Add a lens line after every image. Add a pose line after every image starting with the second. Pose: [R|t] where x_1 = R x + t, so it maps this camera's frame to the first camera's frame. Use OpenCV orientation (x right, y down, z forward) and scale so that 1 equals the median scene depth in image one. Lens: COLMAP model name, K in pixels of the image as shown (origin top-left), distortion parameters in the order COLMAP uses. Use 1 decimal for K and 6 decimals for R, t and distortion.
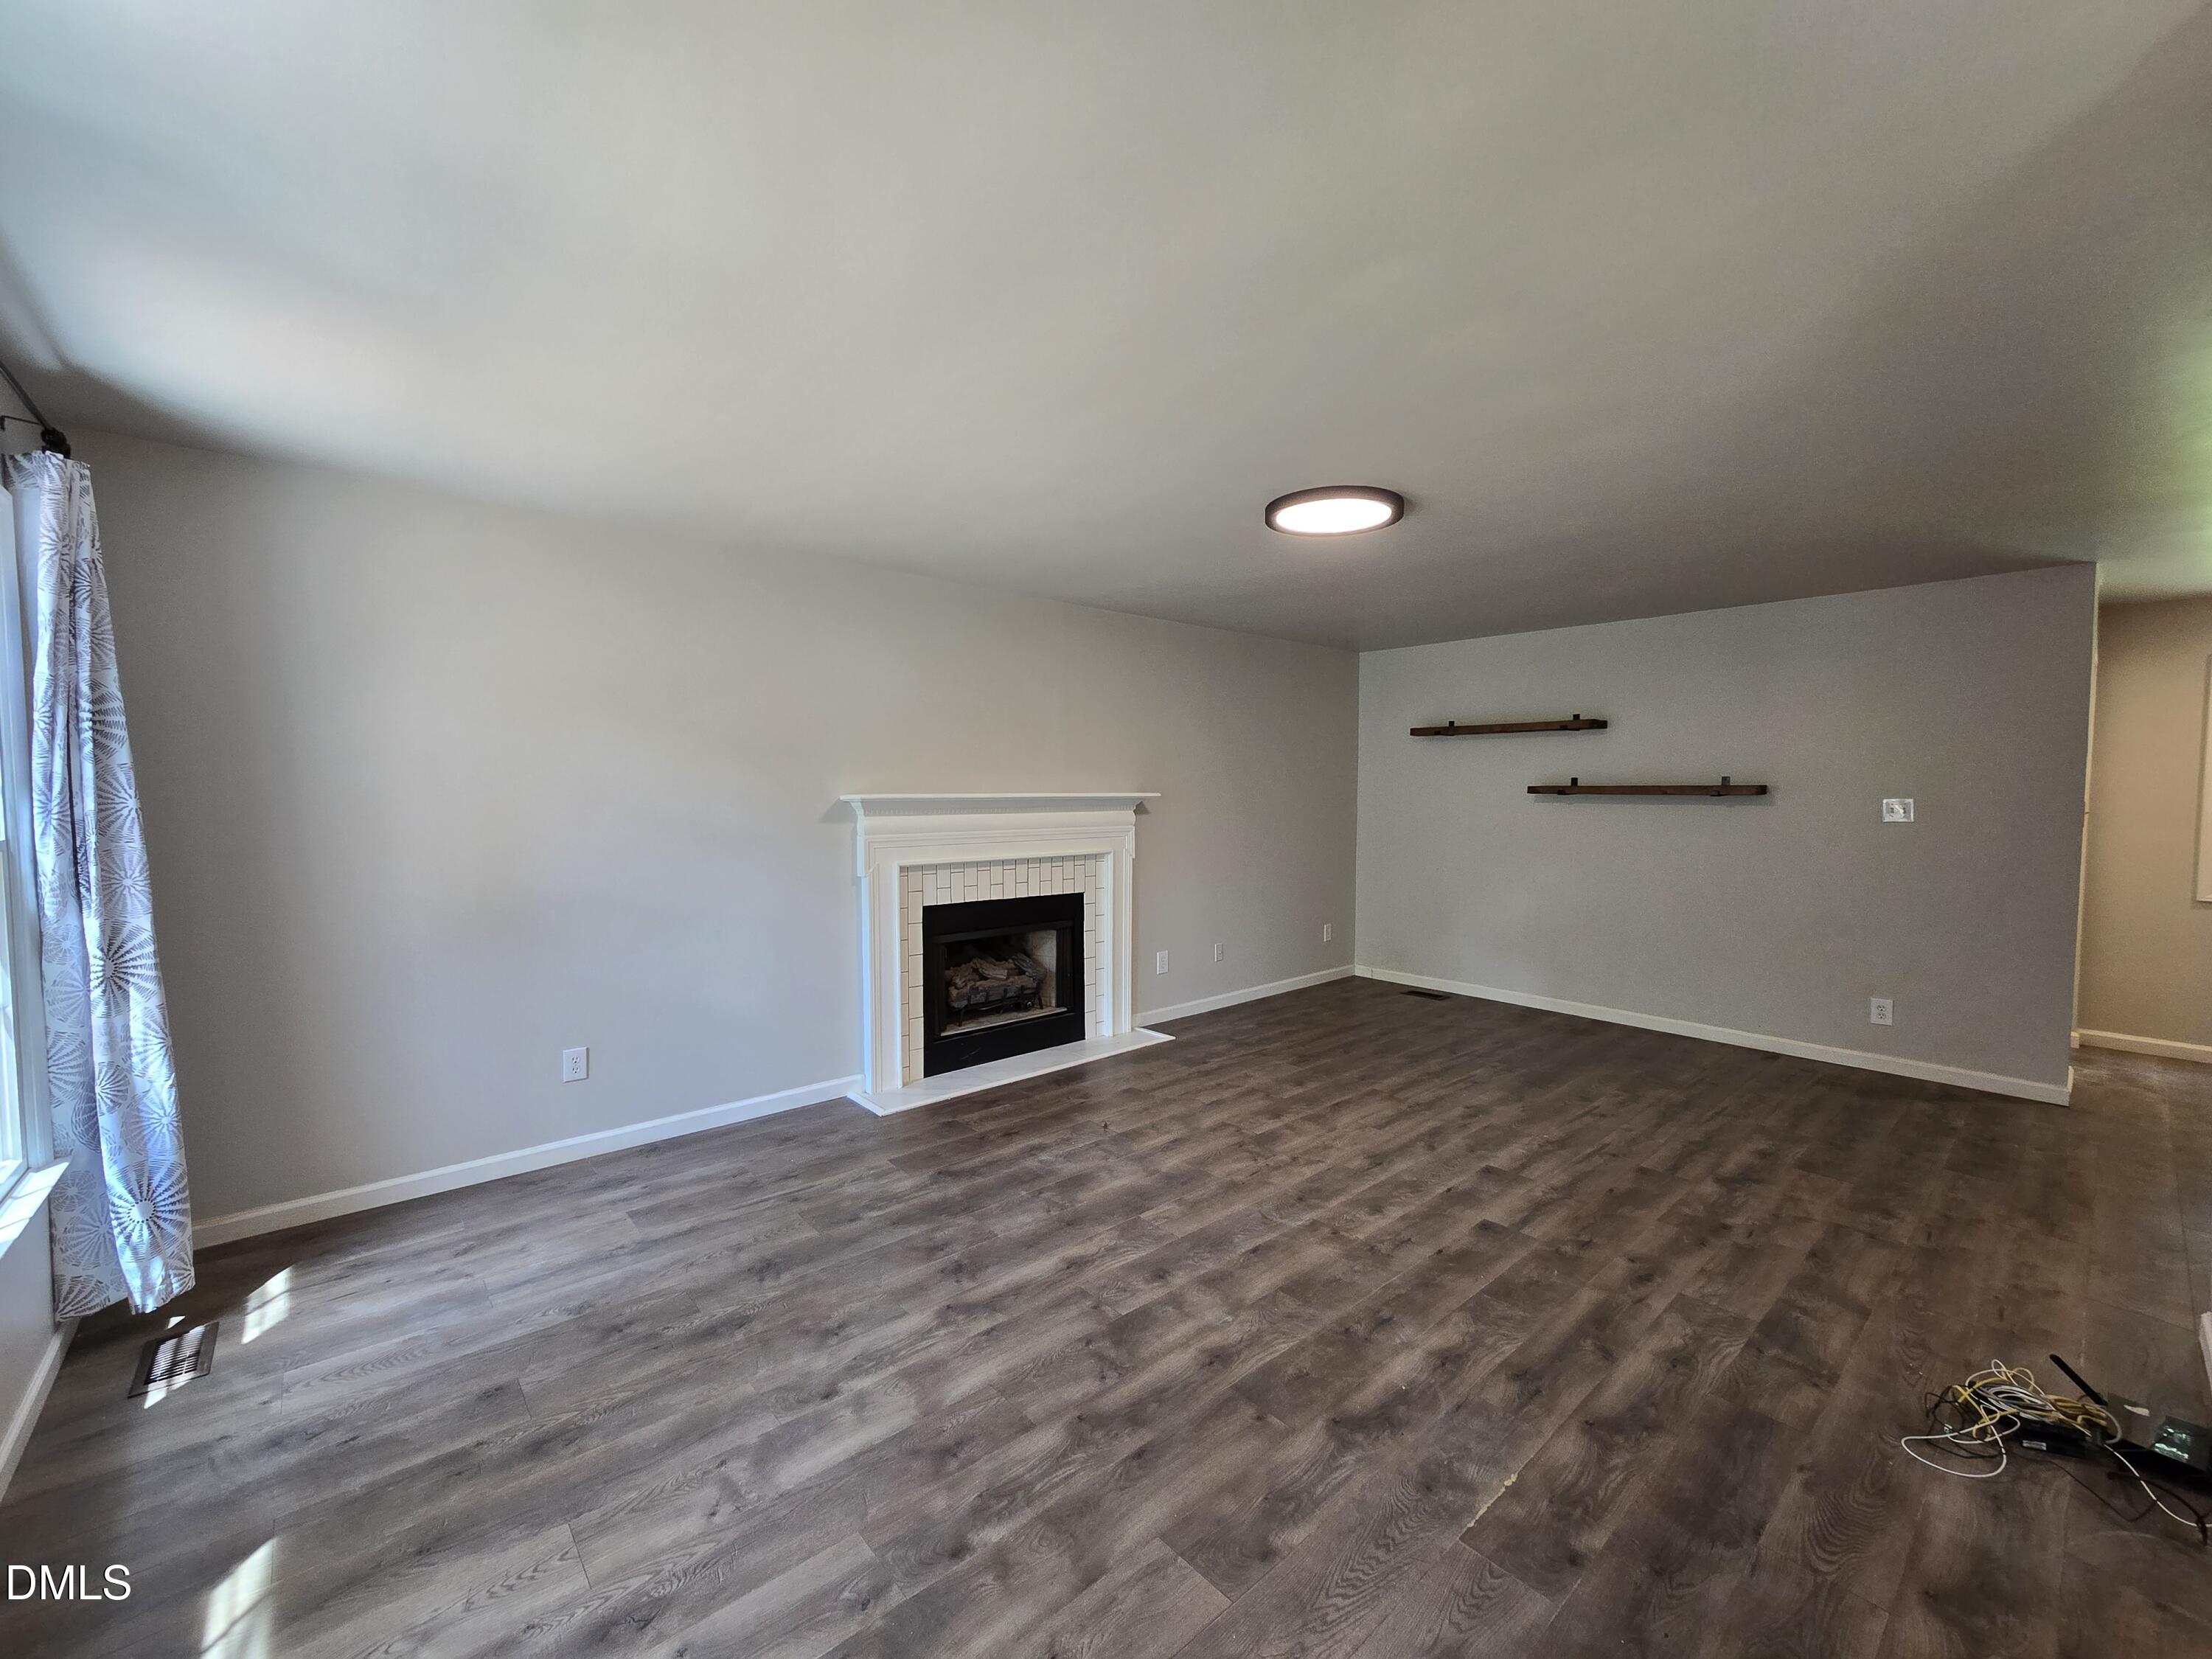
lens RADIAL K [[905.5, 0, 1114.5], [0, 905.5, 828.9], [0, 0, 1]] dist [0.000361, 0.000415]
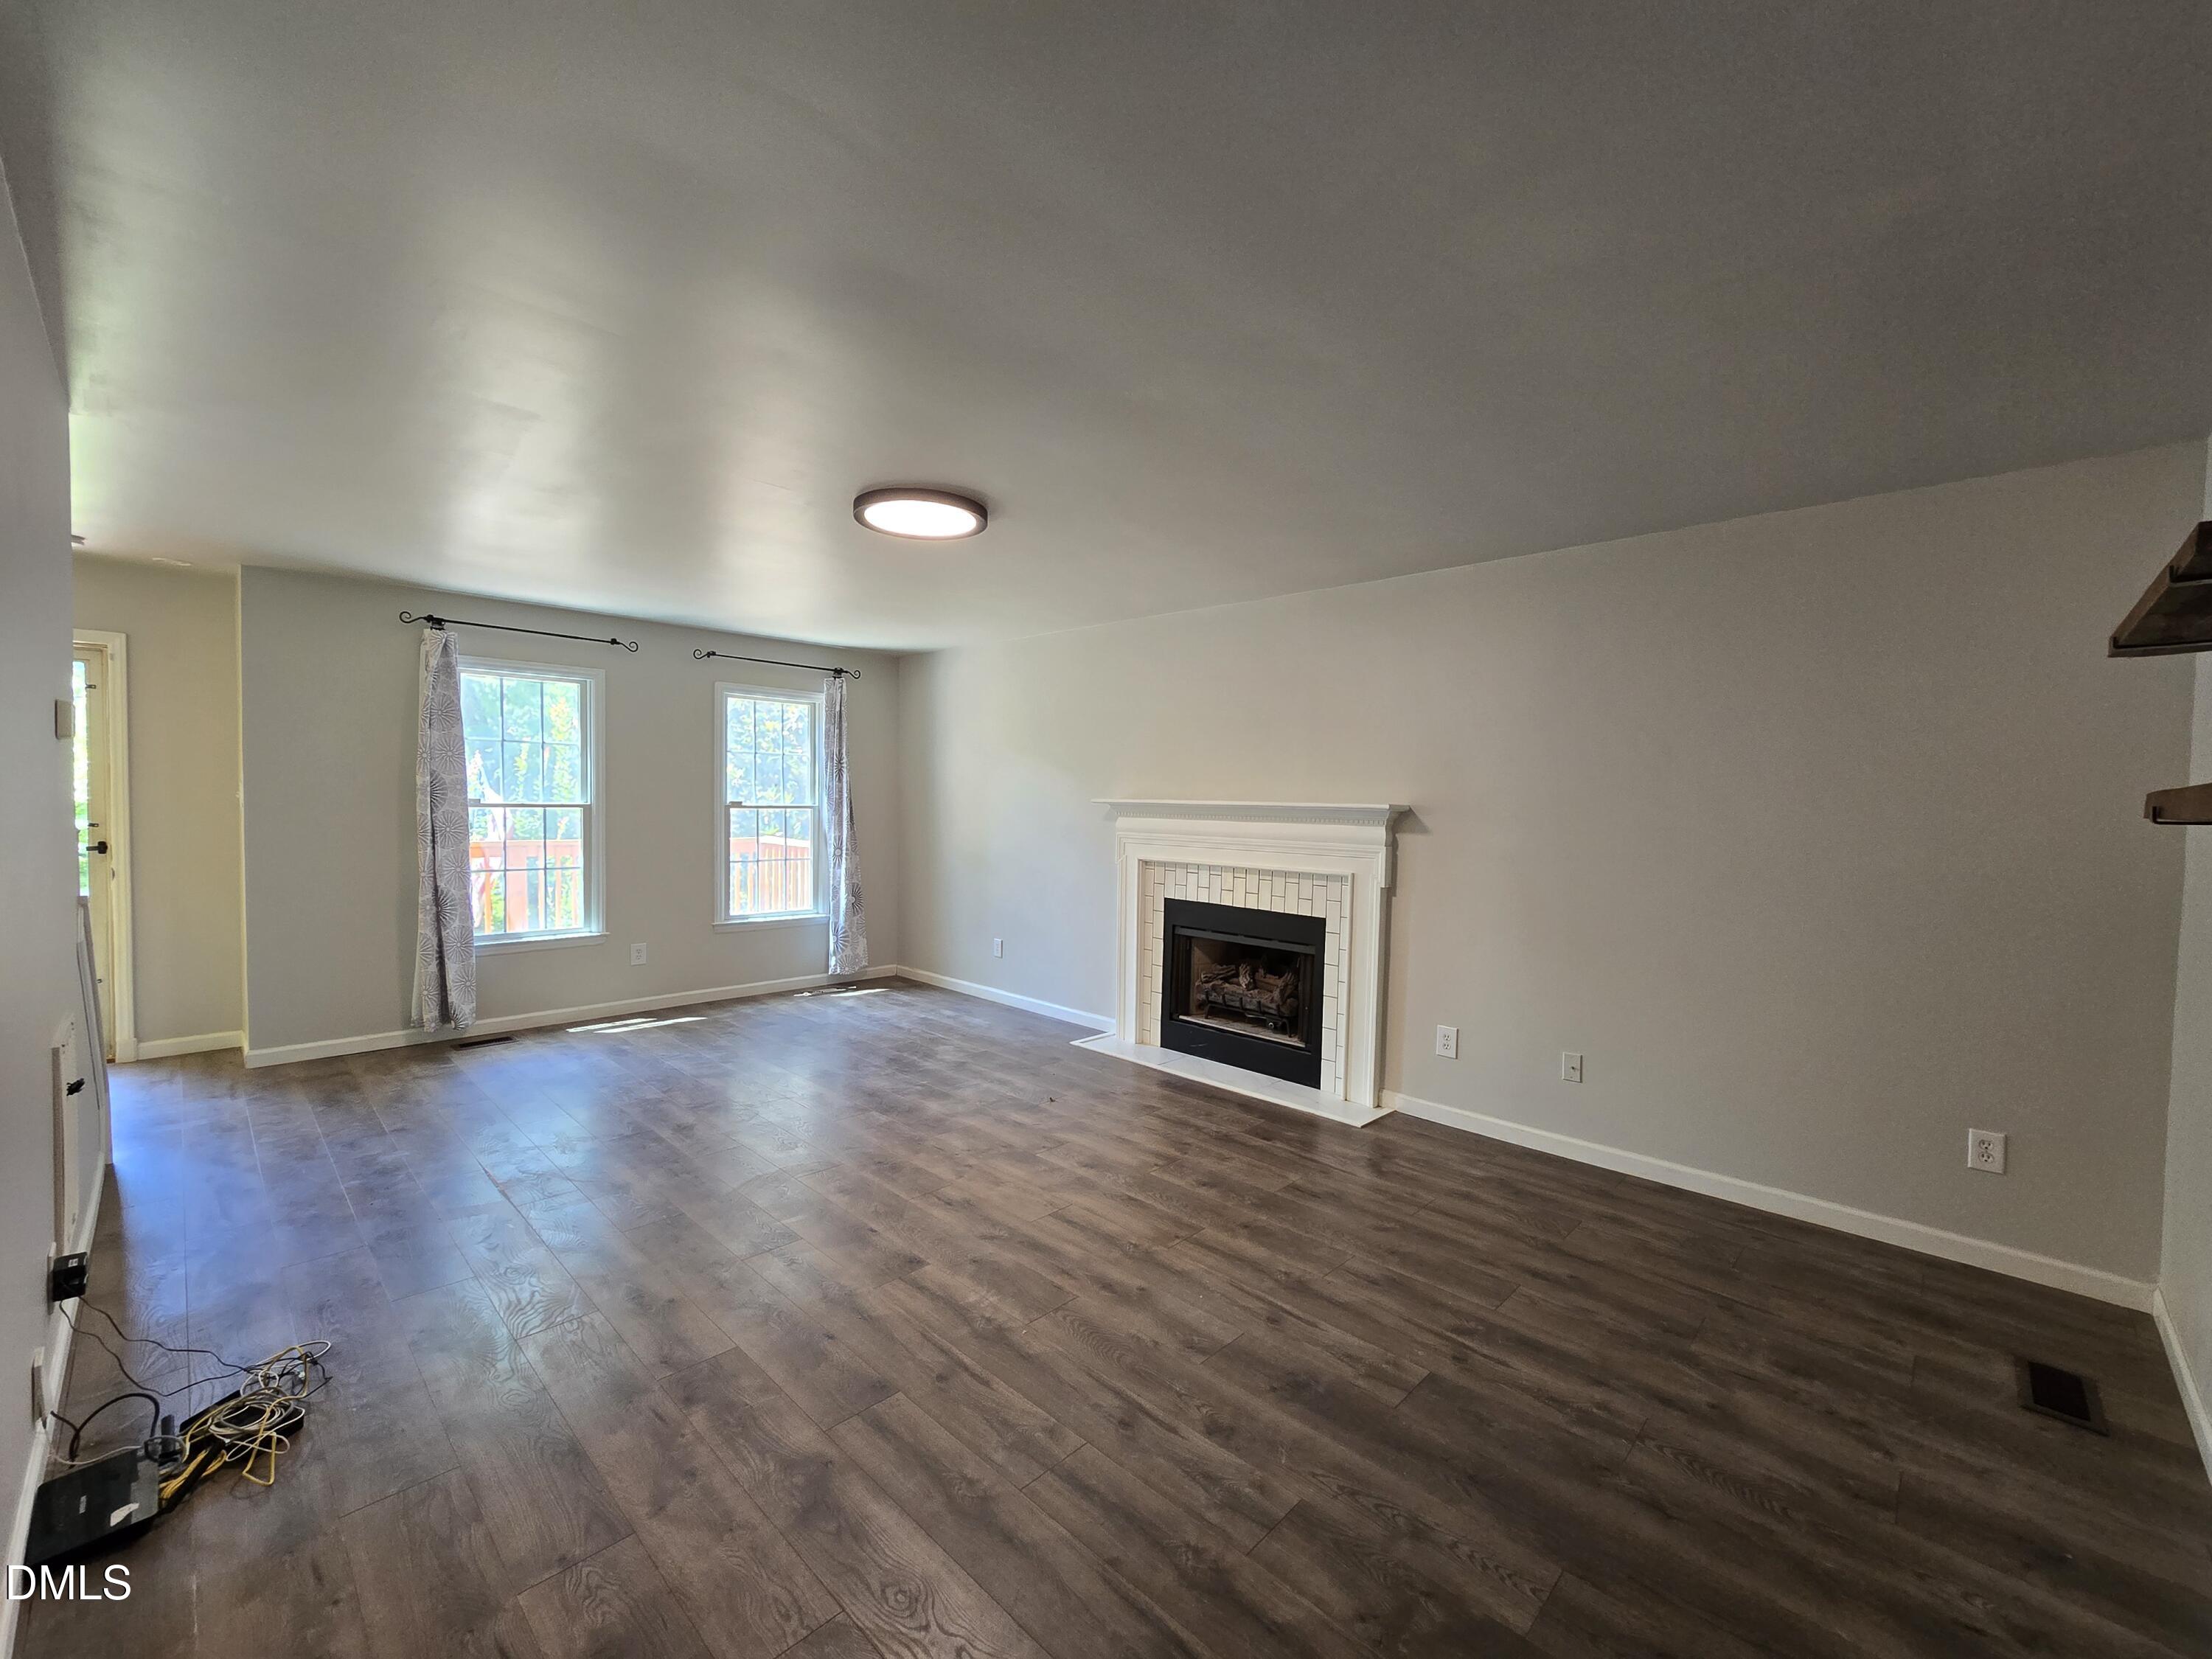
lens RADIAL K [[905.5, 0, 1114.5], [0, 905.5, 828.9], [0, 0, 1]] dist [0.000361, 0.000415]
pose [[0.075802, 0.030249, -0.996664, 0.969260], [-0.065544, 0.997529, 0.025290, -0.028425], [0.994966, 0.063408, 0.077597, 0.871995]]
